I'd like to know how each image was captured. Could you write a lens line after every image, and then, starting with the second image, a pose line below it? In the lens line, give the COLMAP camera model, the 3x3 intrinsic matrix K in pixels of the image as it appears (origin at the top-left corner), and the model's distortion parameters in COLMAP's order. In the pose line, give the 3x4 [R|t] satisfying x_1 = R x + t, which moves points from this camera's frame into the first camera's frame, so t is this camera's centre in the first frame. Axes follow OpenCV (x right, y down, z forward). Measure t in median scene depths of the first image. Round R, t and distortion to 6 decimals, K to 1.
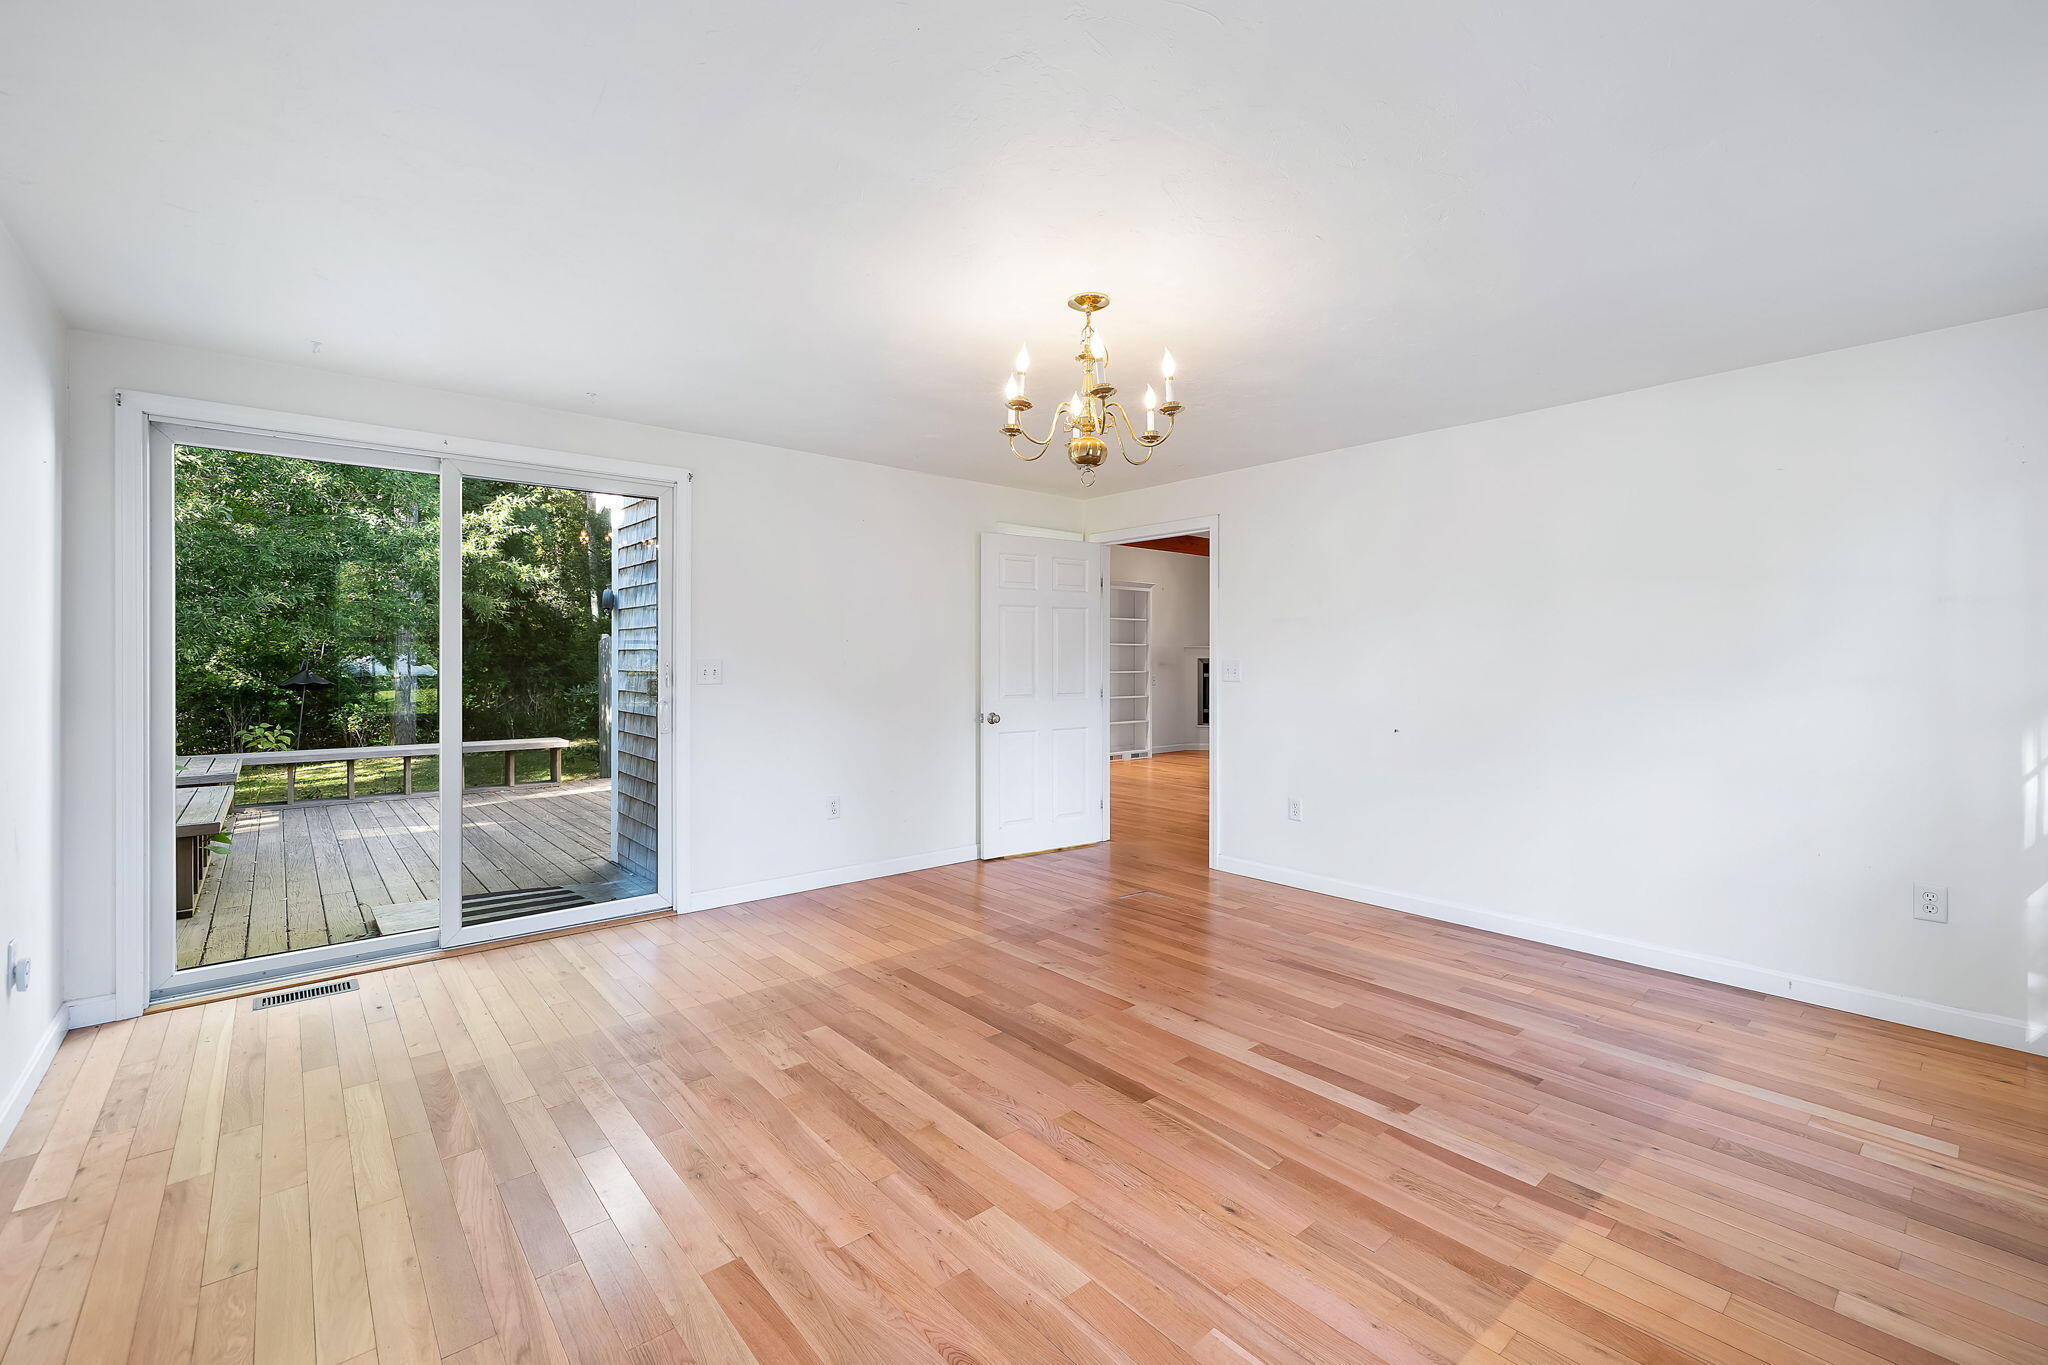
lens RADIAL K [[881.0, 0, 986.6], [0, 881.0, 658.9], [0, 0, 1]] dist [0.000593, 0.000037]
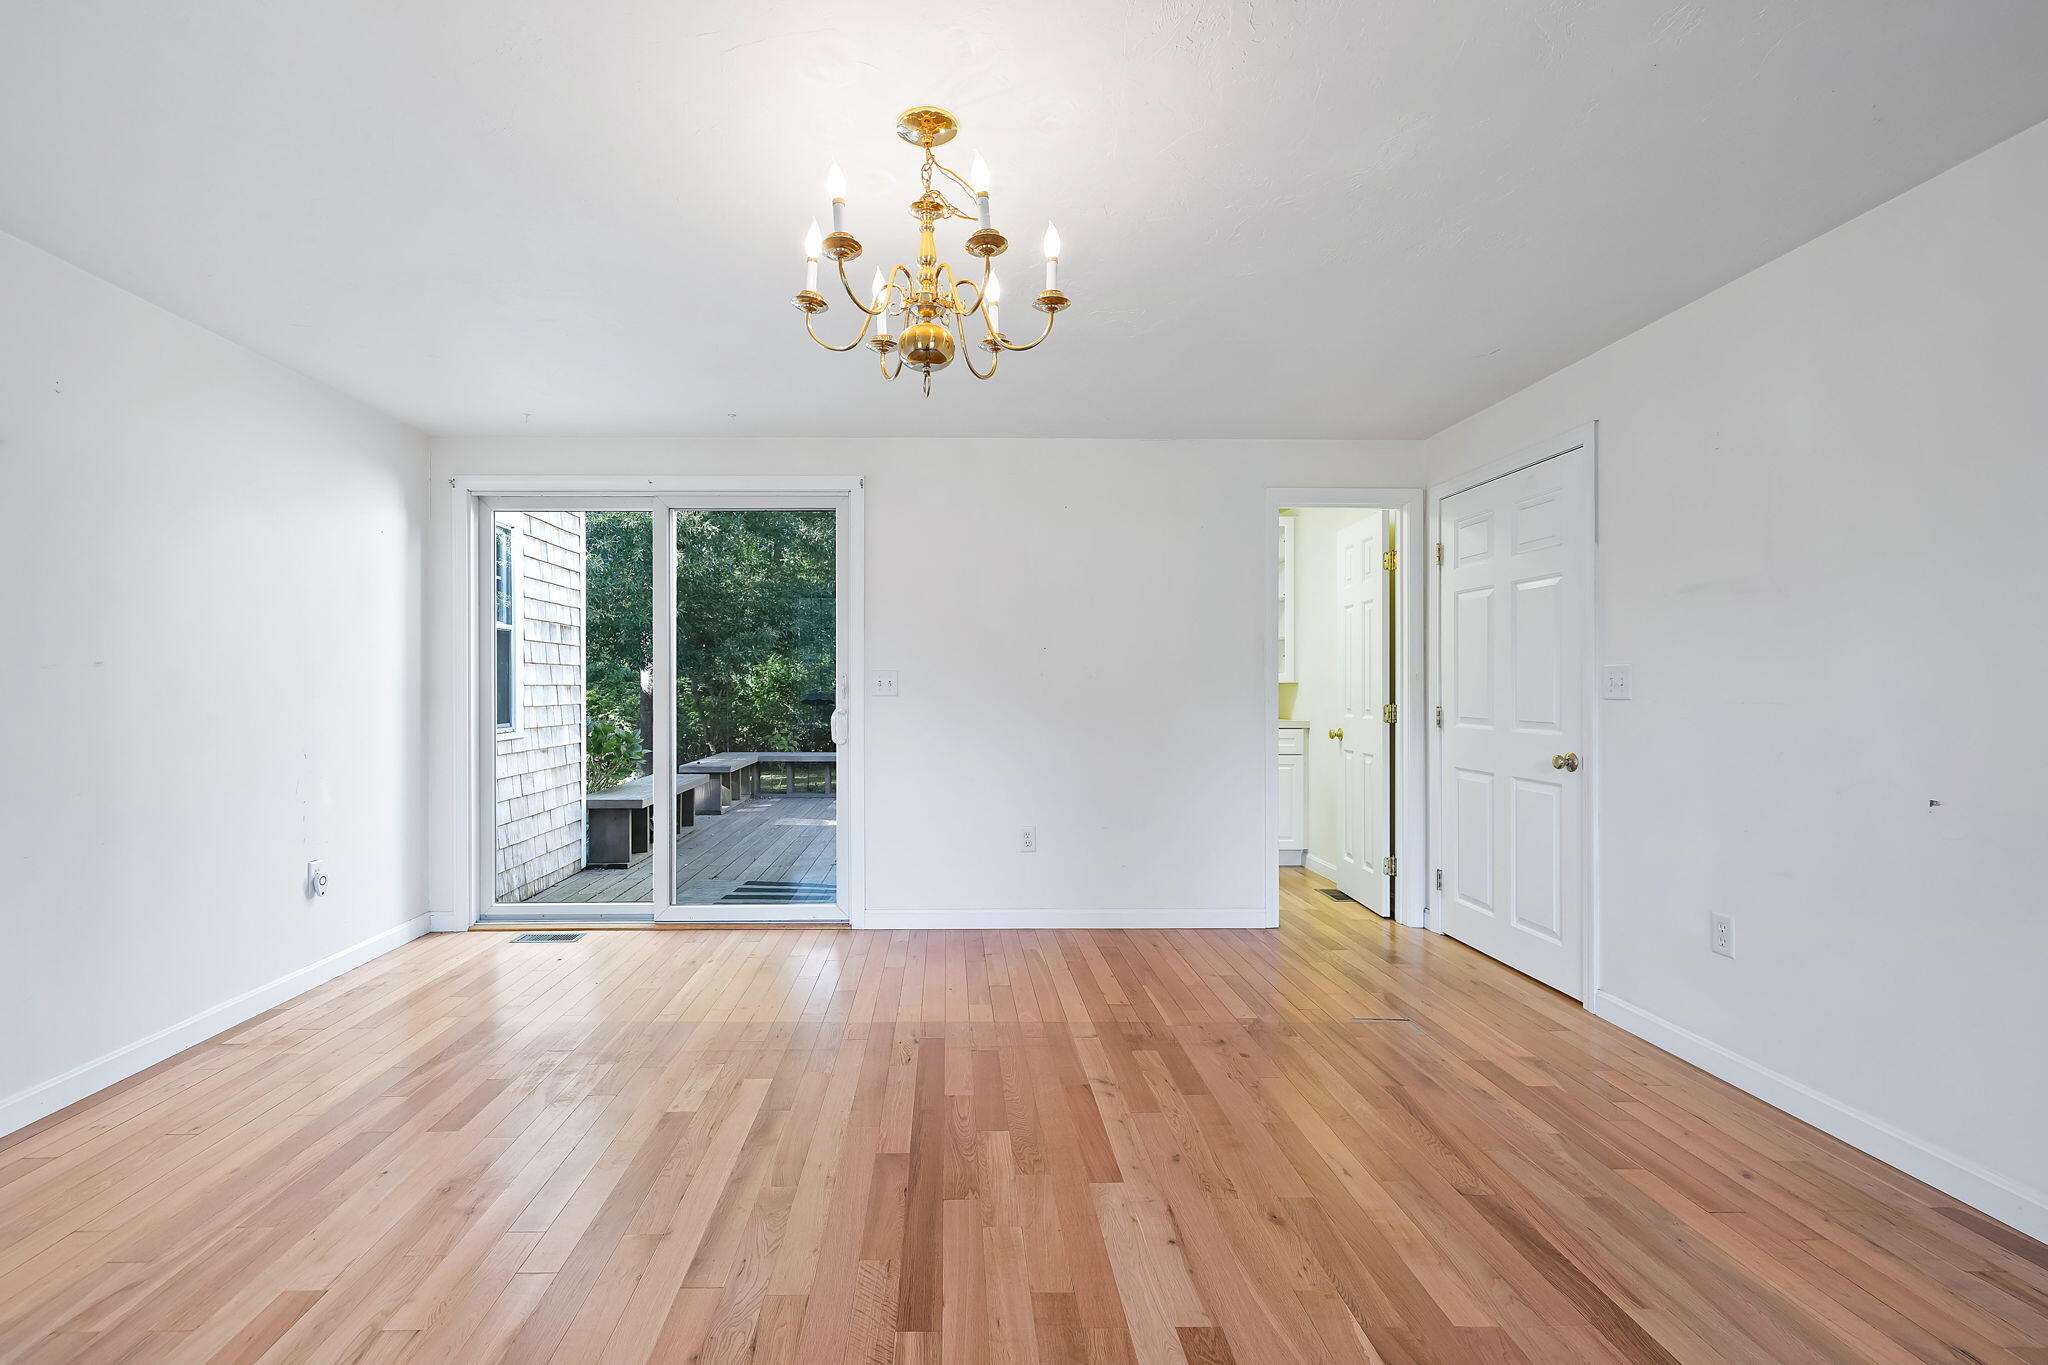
lens RADIAL K [[881.0, 0, 1023.9], [0, 881.0, 687.8], [0, 0, 1]] dist [0.000593, 0.000037]
pose [[0.771879, -0.002412, -0.635765, 0.490325], [0.001648, 0.999997, -0.001794, 0.026128], [0.635768, 0.000337, 0.771880, 0.418102]]
